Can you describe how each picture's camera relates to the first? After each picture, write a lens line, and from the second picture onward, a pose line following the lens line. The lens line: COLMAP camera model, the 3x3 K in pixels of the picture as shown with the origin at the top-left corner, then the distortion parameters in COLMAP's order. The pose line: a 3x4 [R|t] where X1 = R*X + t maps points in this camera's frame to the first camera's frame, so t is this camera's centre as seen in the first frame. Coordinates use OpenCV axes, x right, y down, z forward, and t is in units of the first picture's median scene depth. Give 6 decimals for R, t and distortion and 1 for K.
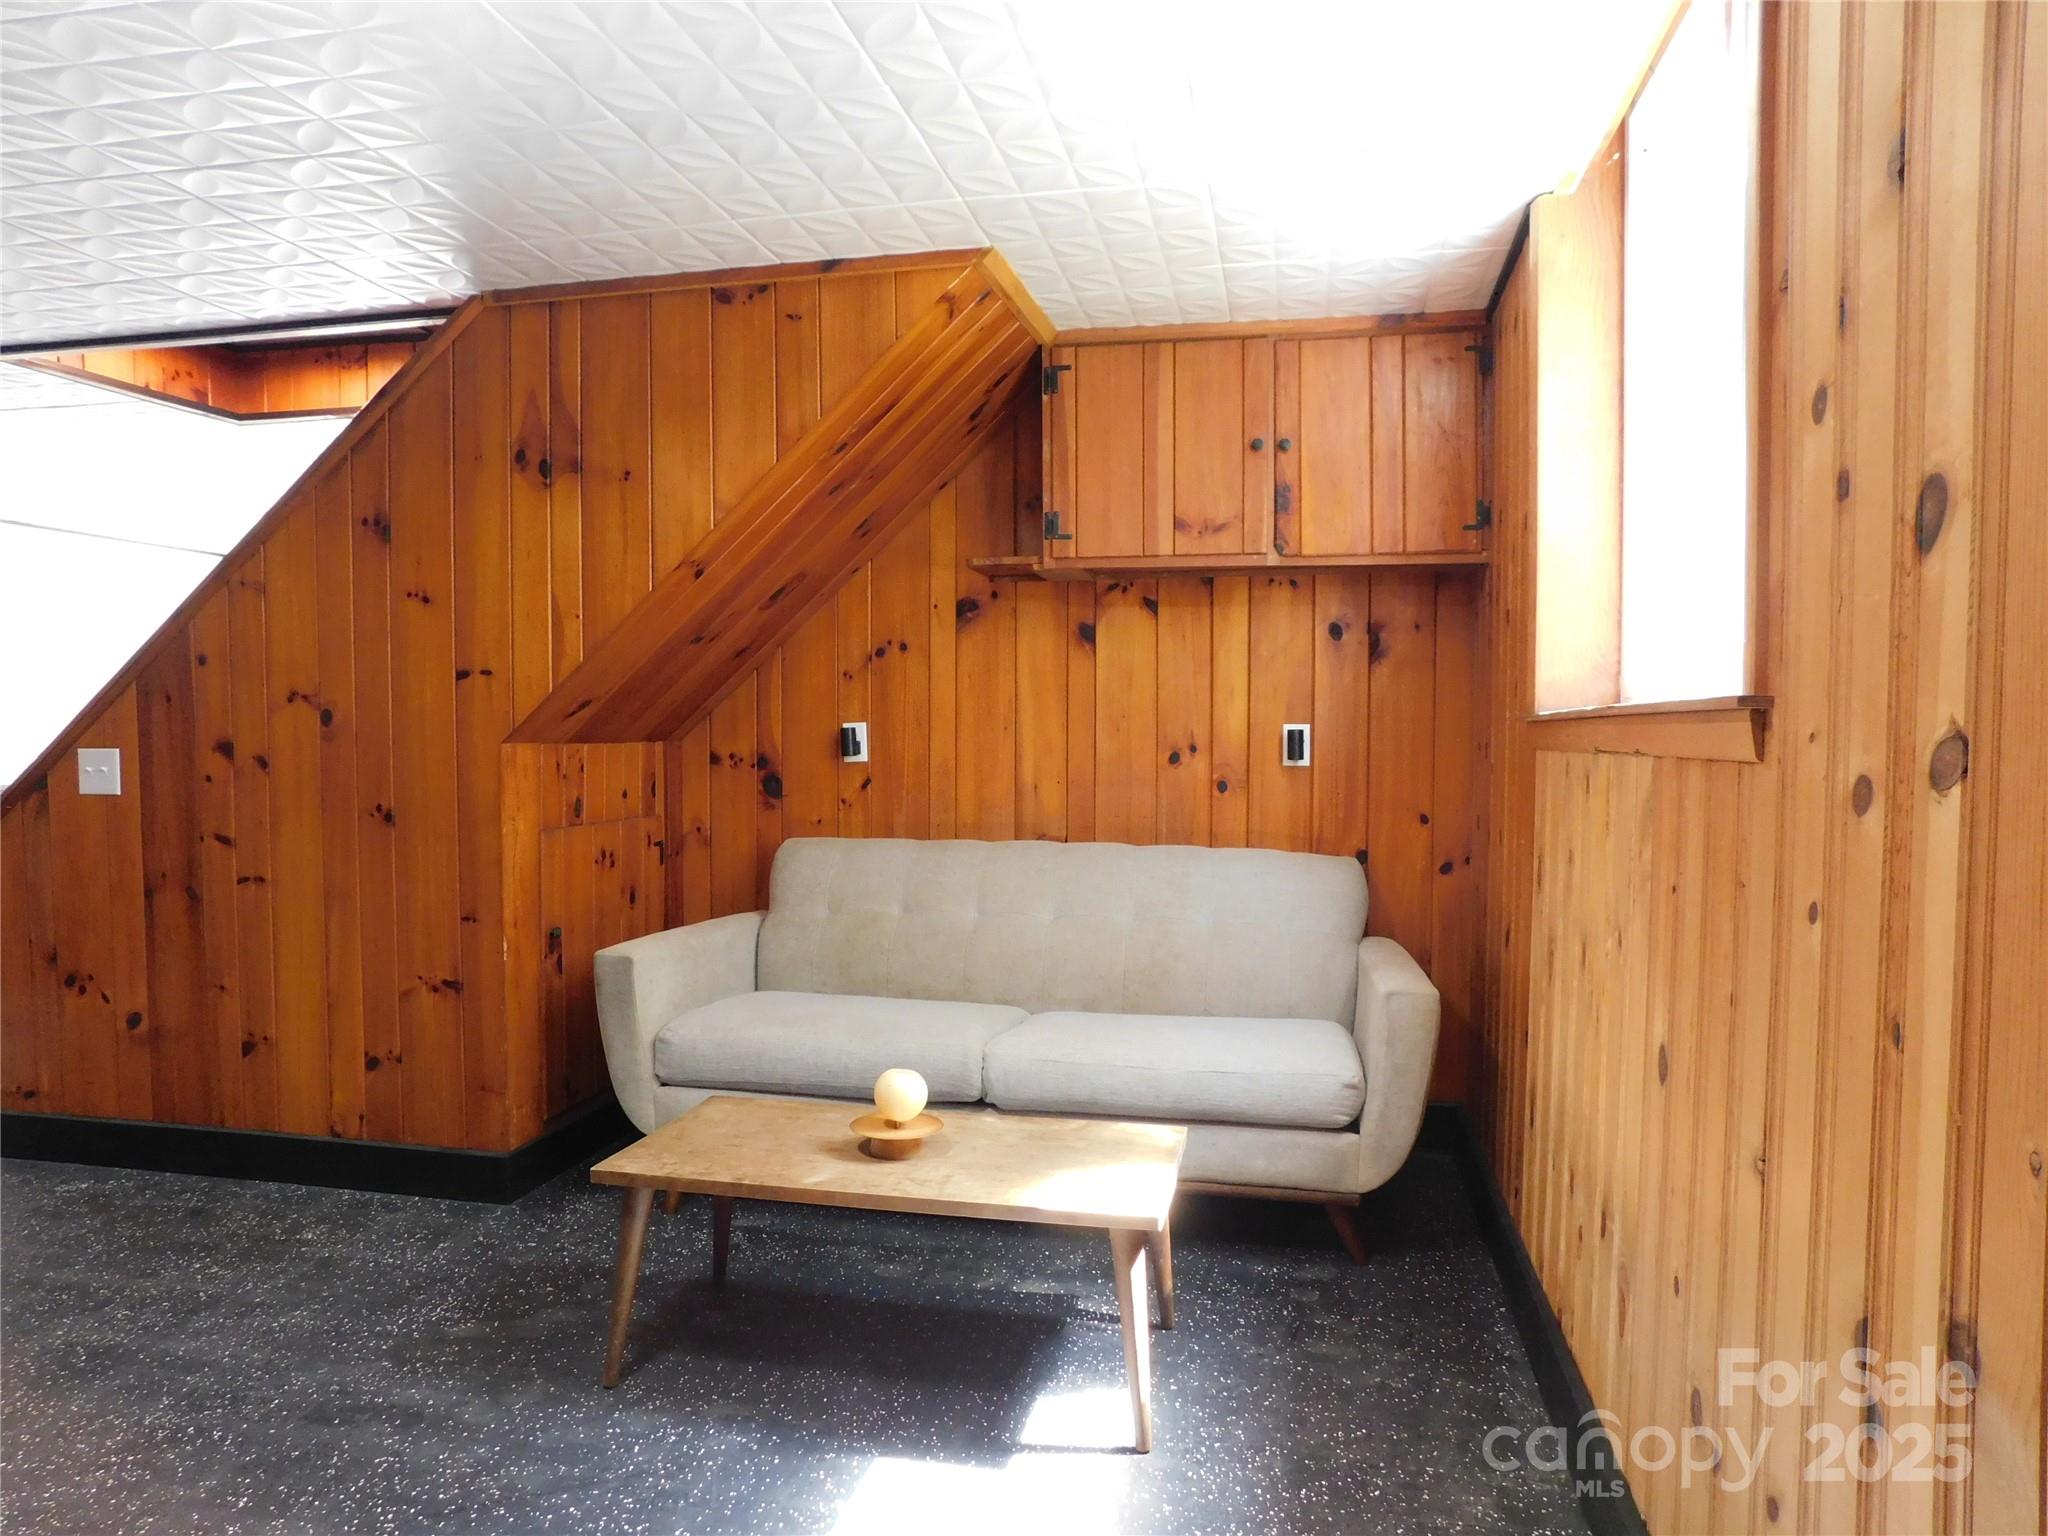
lens RADIAL K [[1349.6, 0, 1025.7], [0, 1349.6, 769.6], [0, 0, 1]] dist [-0.047077, 0.017013]
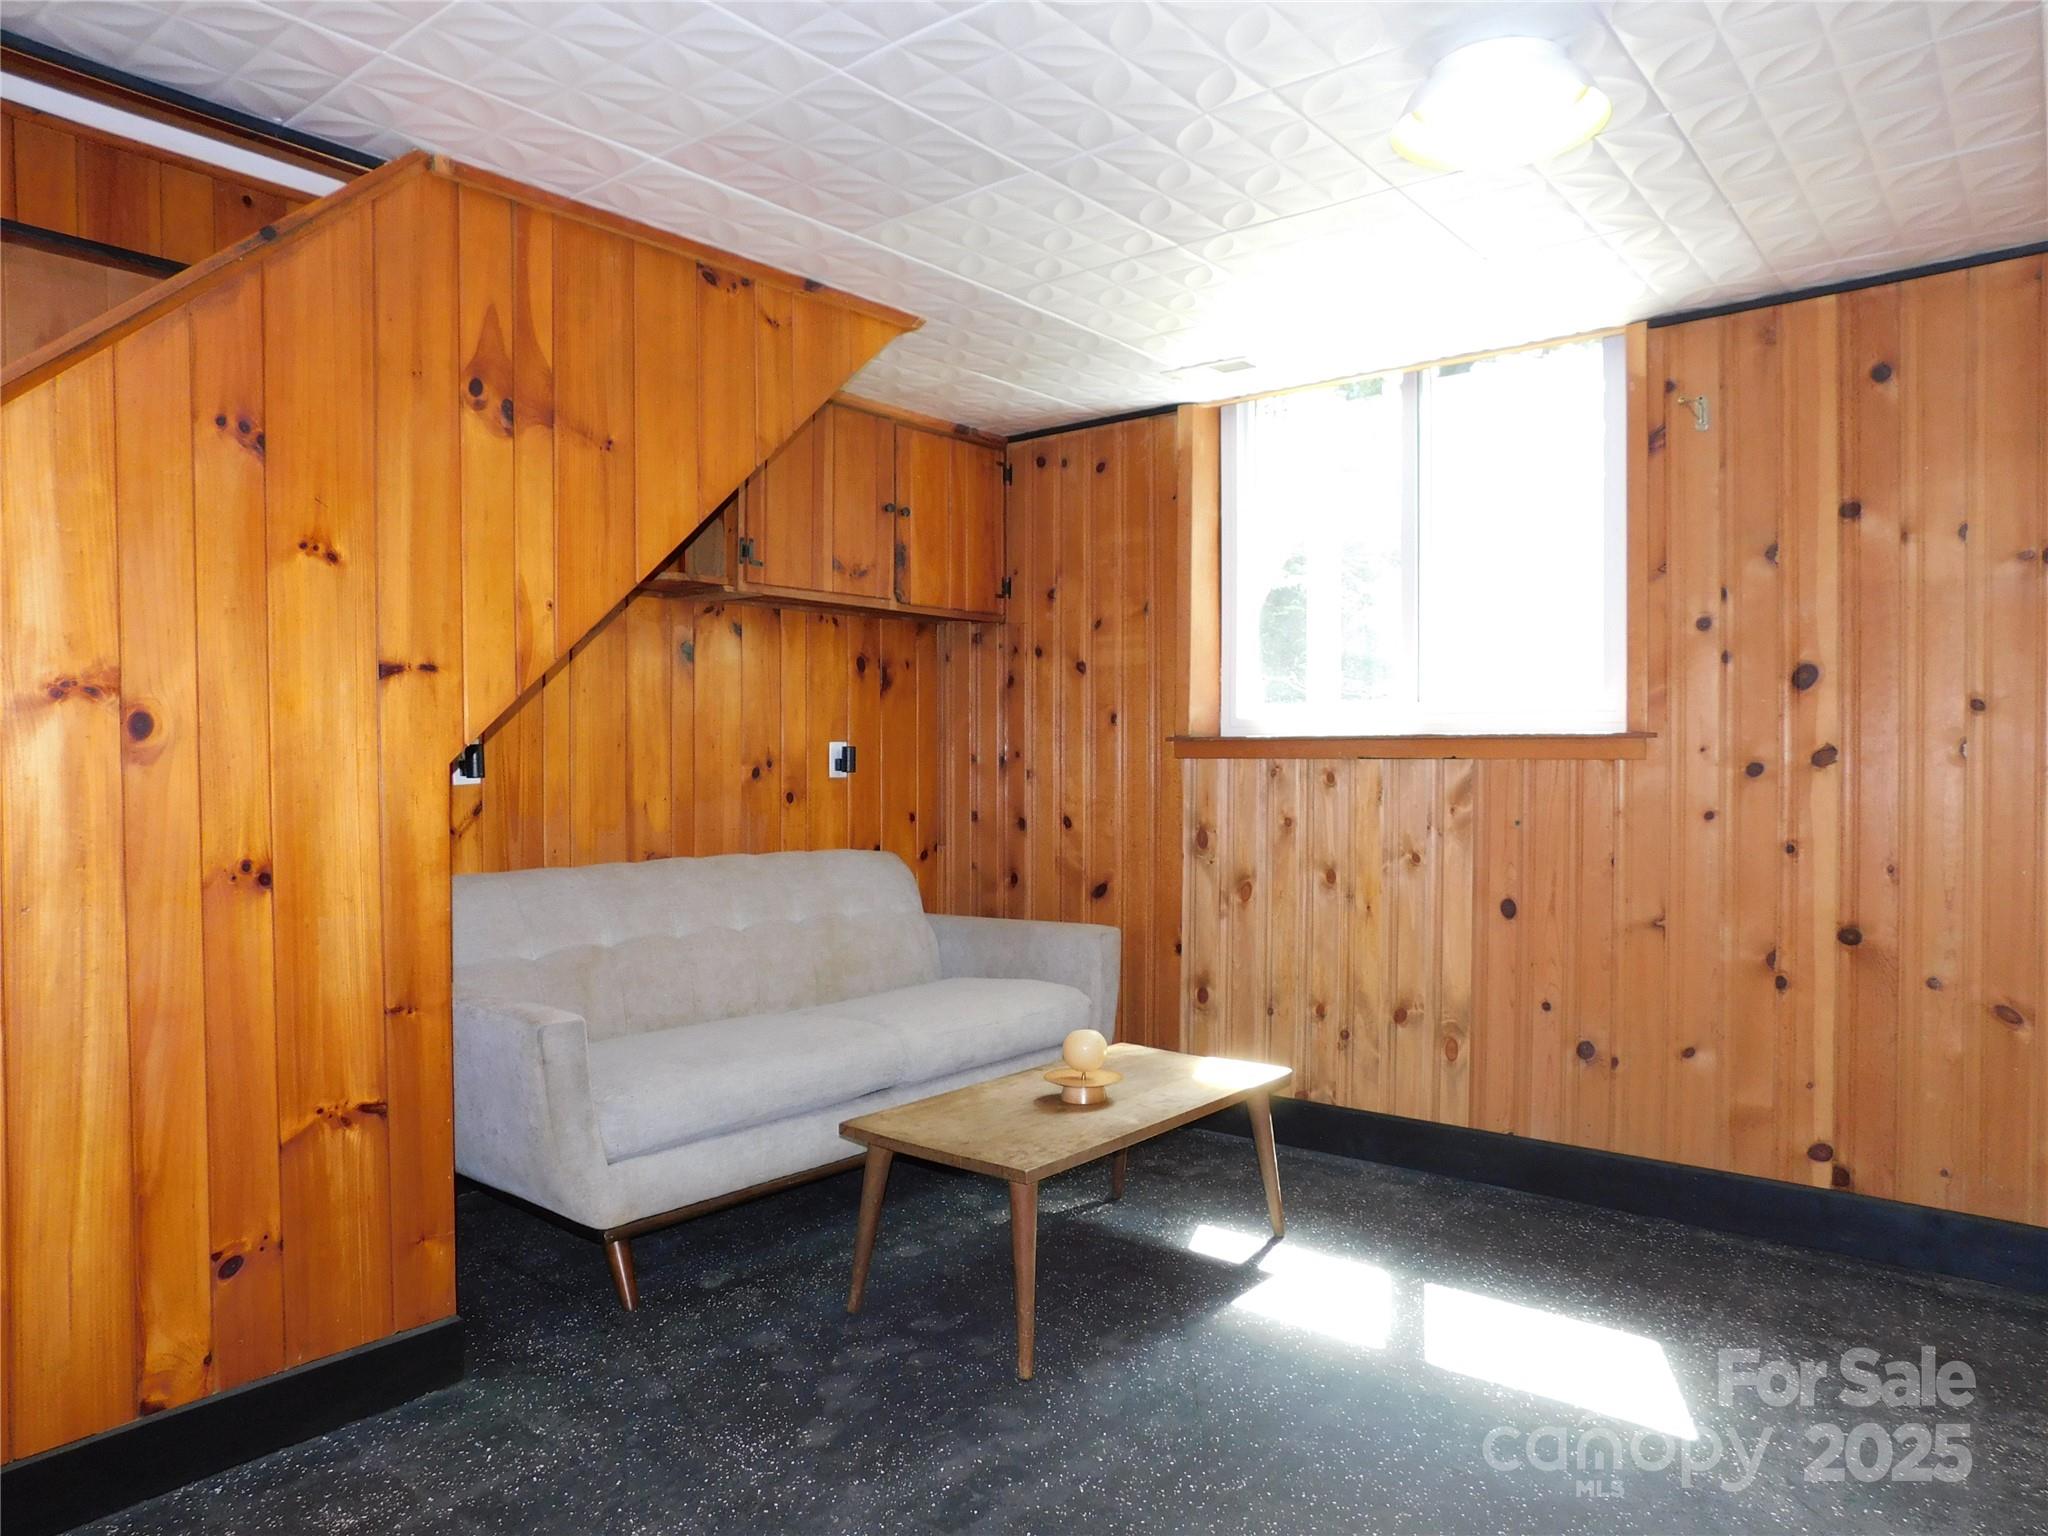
lens RADIAL K [[1349.6, 0, 1026.8], [0, 1349.6, 769.5], [0, 0, 1]] dist [-0.047077, 0.017013]
pose [[0.457329, -0.013853, 0.889190, -0.903503], [0.025315, 0.999676, 0.002554, -0.010541], [-0.888937, 0.021342, 0.457532, 0.375391]]
